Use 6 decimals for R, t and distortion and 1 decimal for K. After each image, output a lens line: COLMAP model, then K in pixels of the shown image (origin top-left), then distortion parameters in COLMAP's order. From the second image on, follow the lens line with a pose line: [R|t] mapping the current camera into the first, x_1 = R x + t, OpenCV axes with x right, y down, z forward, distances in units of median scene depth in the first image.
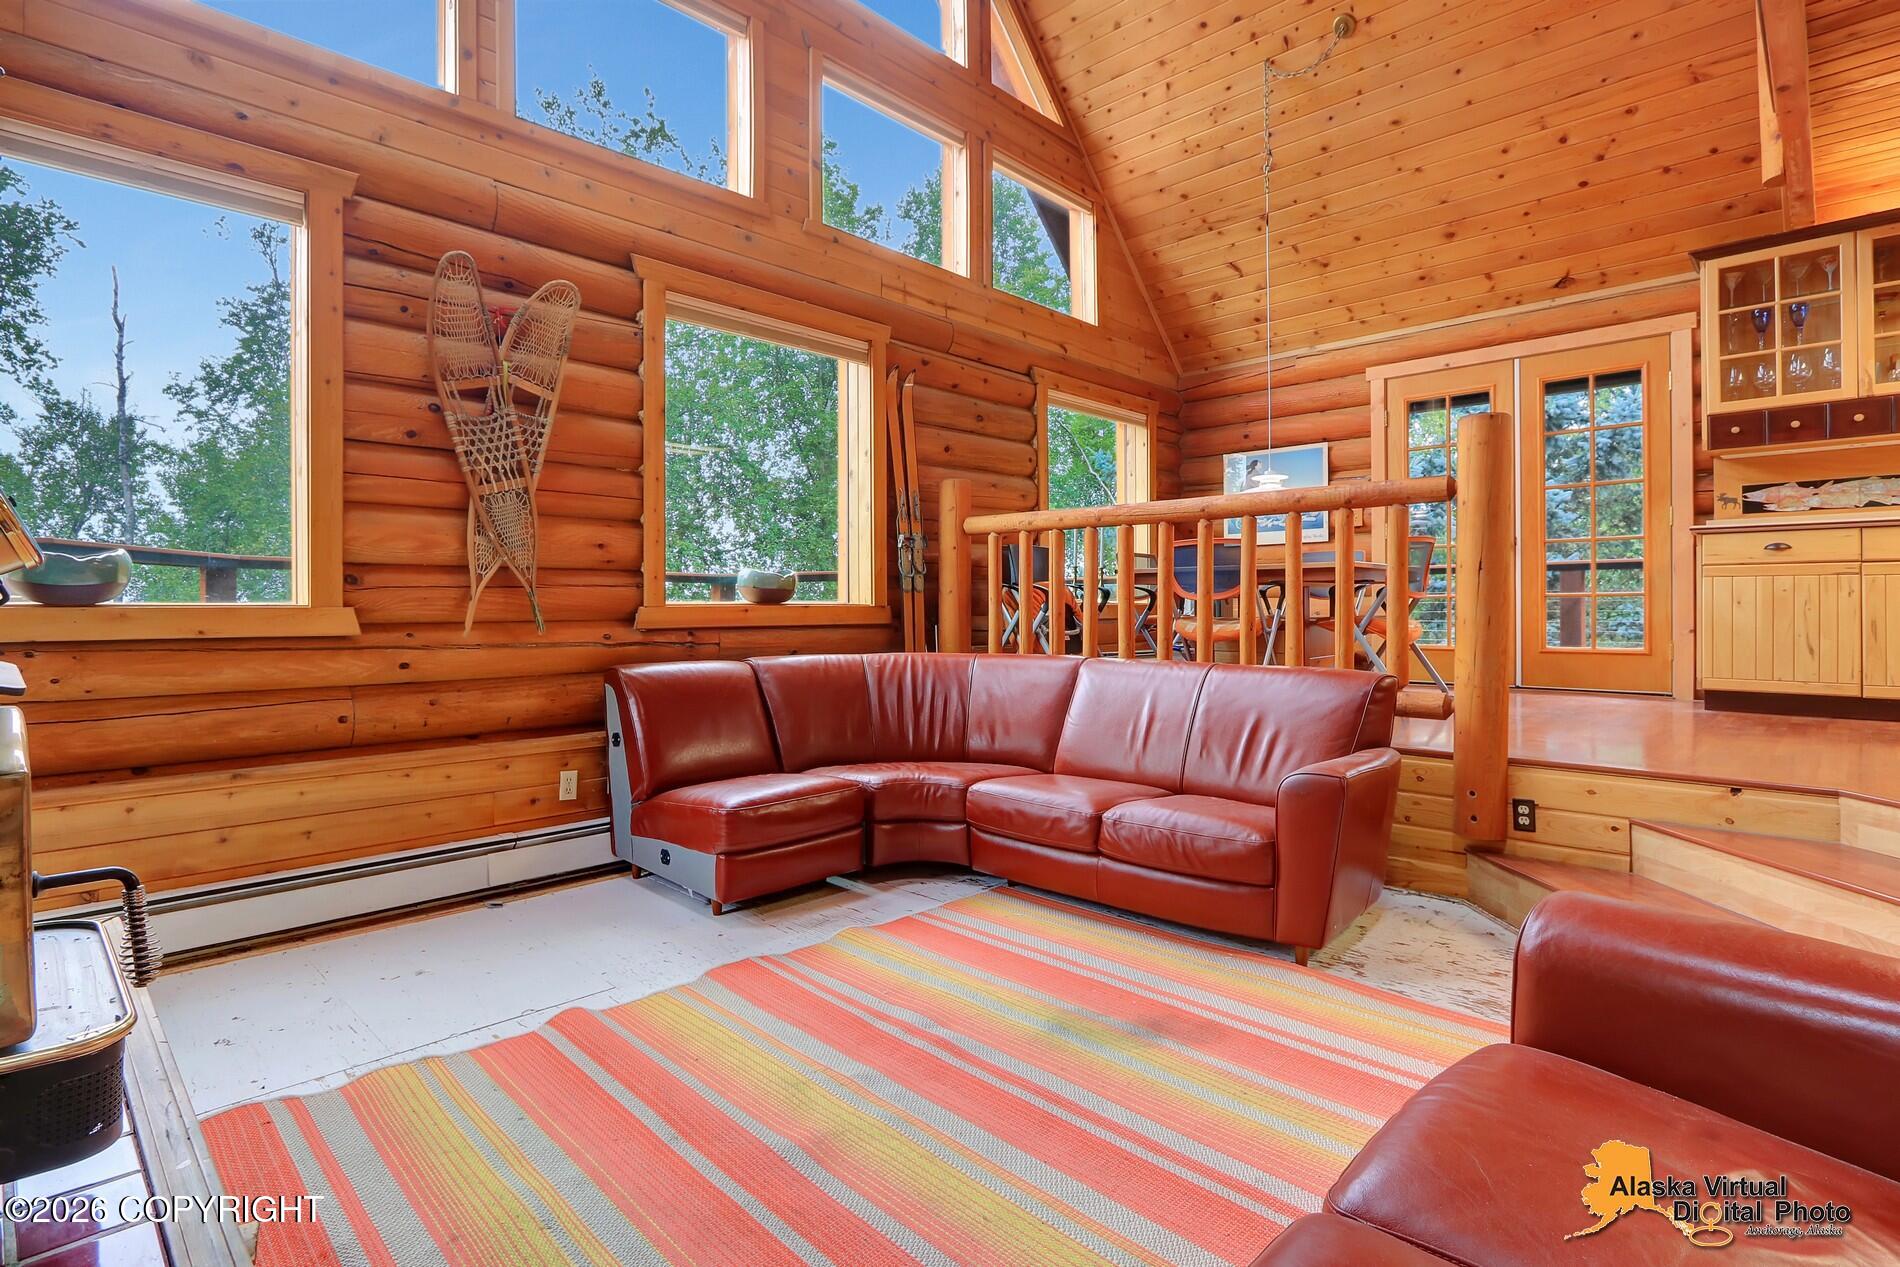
lens RADIAL K [[938.6, 0, 946.5], [0, 938.6, 611.0], [0, 0, 1]] dist [-0.017005, 0.001549]
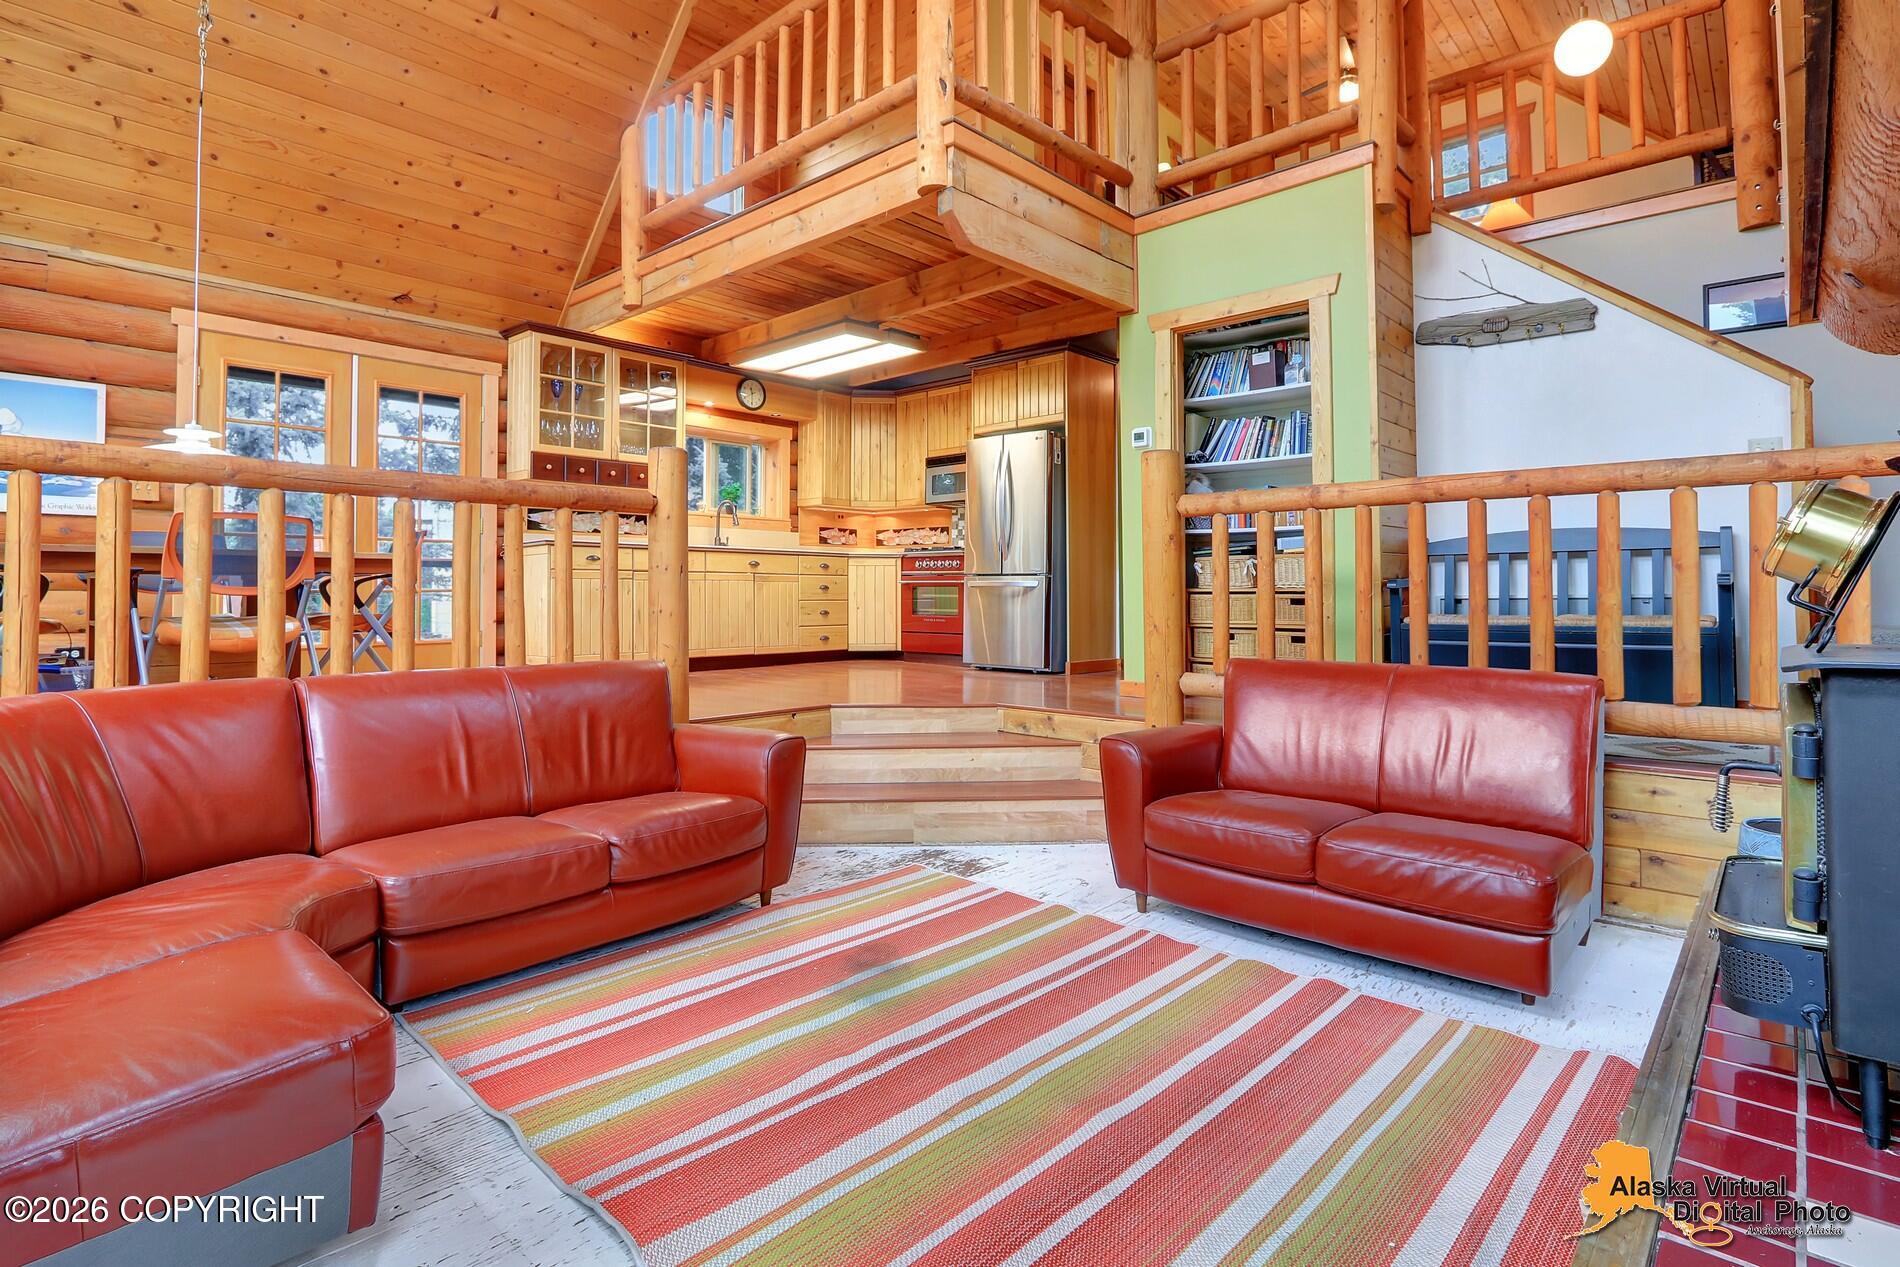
lens RADIAL K [[940.2, 0, 943.8], [0, 940.2, 585.1], [0, 0, 1]] dist [-0.015561, 0.001846]
pose [[-0.027843, 0.010989, 0.999552, -0.424784], [0.005579, 0.999926, -0.010838, -0.008607], [-0.999597, 0.005274, -0.027902, 0.410729]]
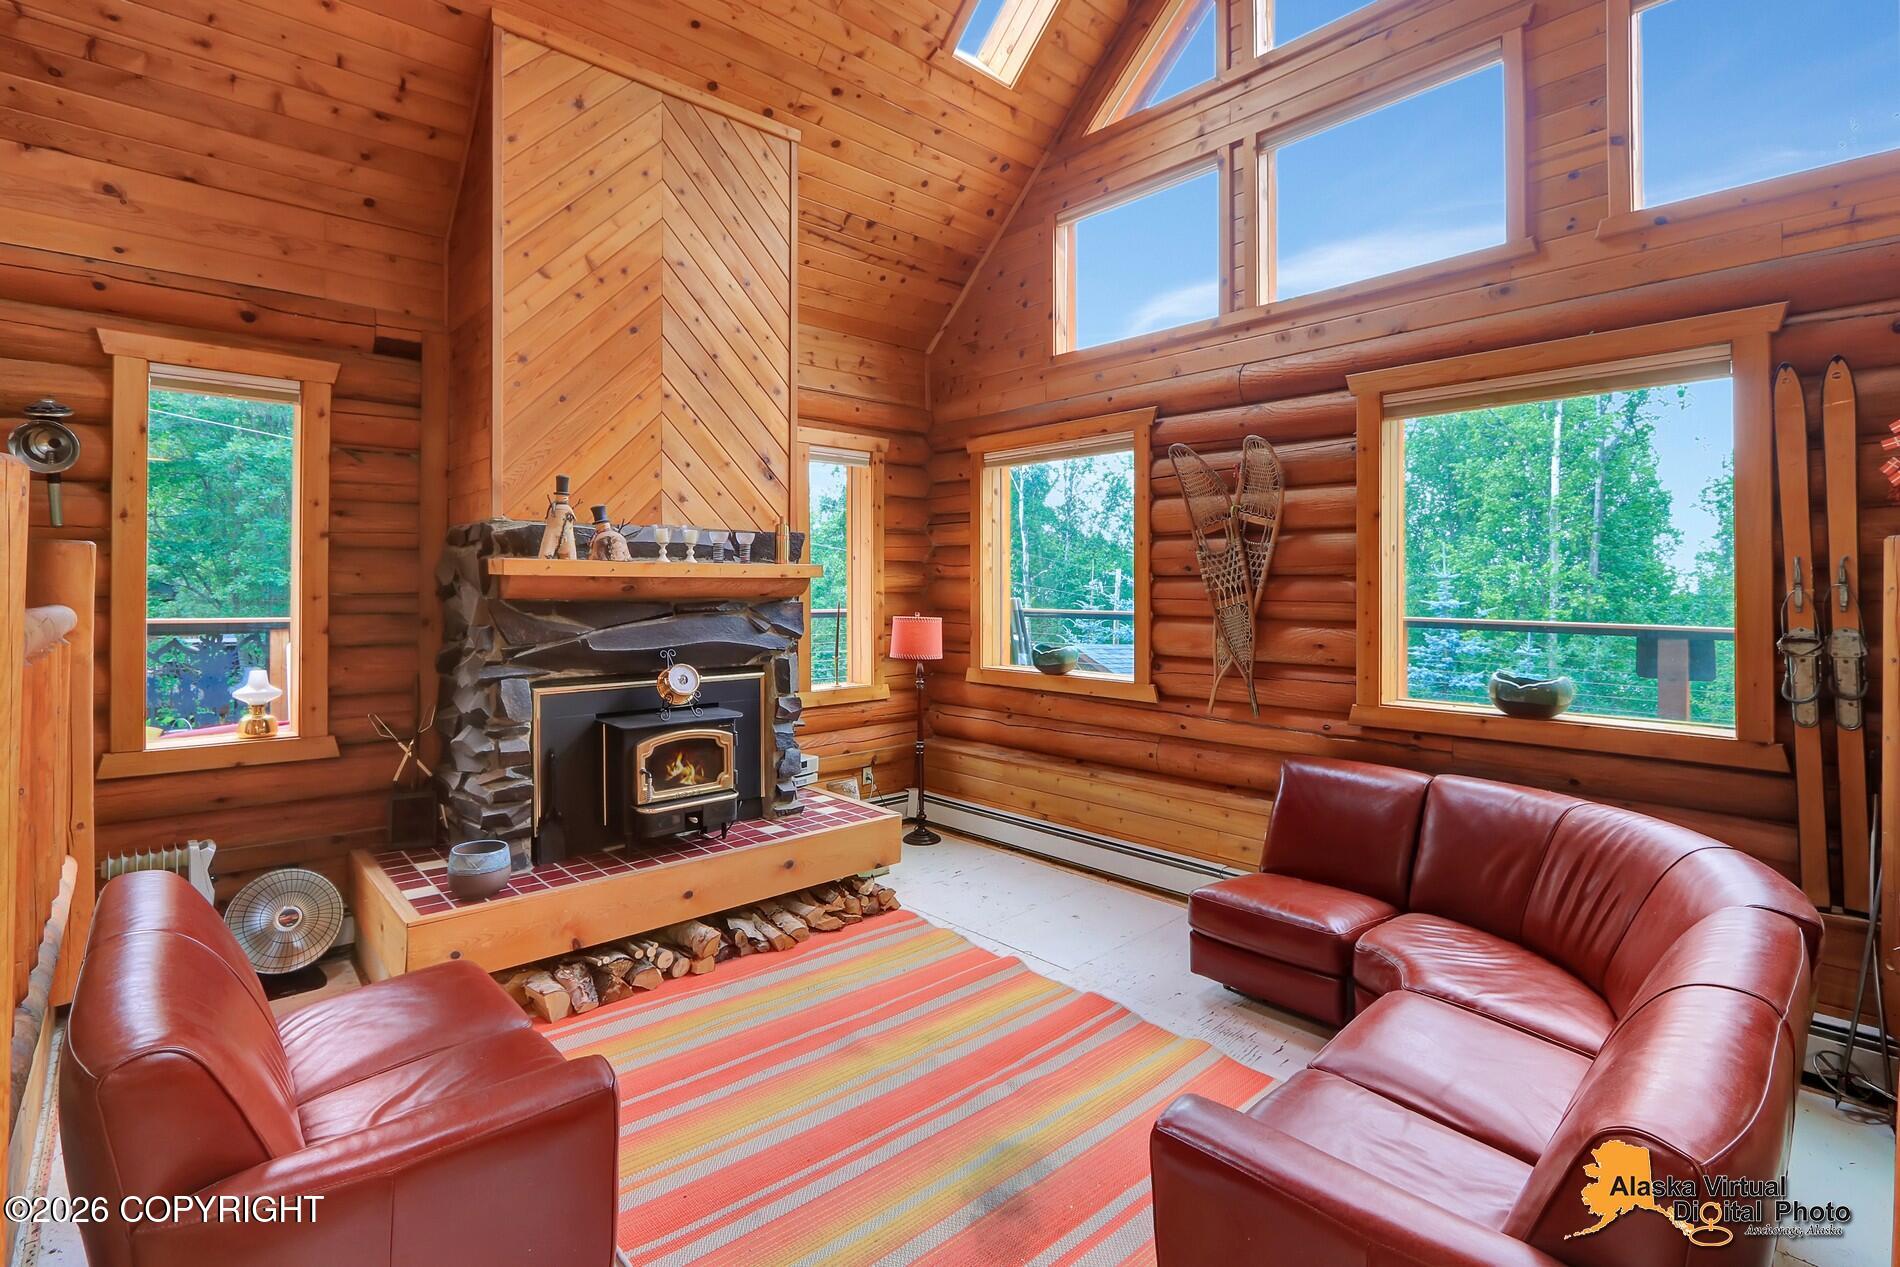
lens RADIAL K [[893.8, 0, 943.2], [0, 893.8, 586.5], [0, 0, 1]] dist [-0.023640, 0.005692]
pose [[-0.059533, 0.000075, -0.998226, 0.518236], [-0.009593, 0.999954, 0.000647, -0.097921], [0.998180, 0.009615, -0.059529, 0.433379]]
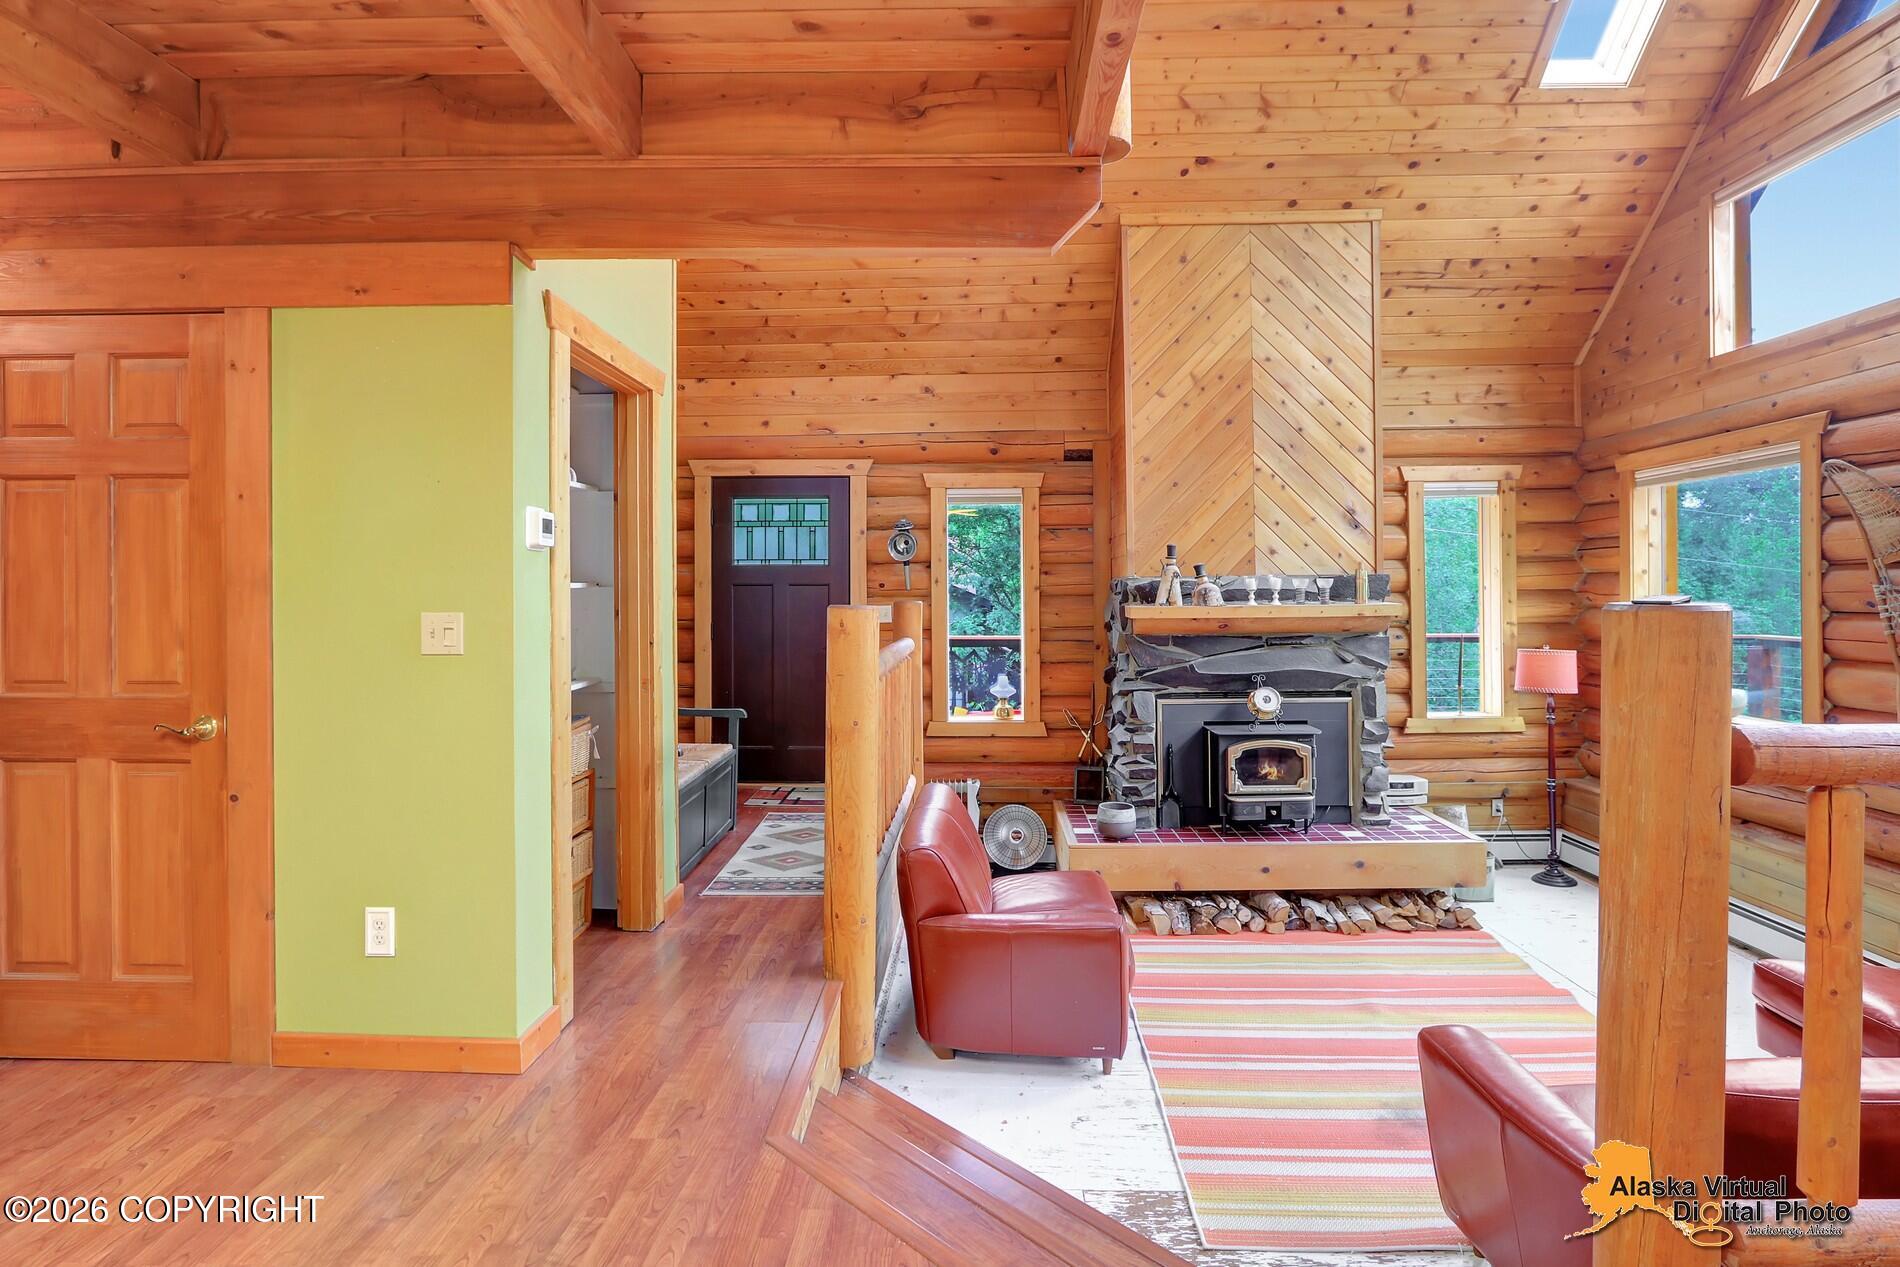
lens RADIAL K [[969.8, 0, 950.8], [0, 969.8, 601.2], [0, 0, 1]] dist [-0.012796, 0.001389]
pose [[-0.737318, 0.013301, -0.675415, 0.705247], [0.006098, 0.999896, 0.013033, -0.133956], [0.675519, 0.005491, -0.737322, 0.686217]]
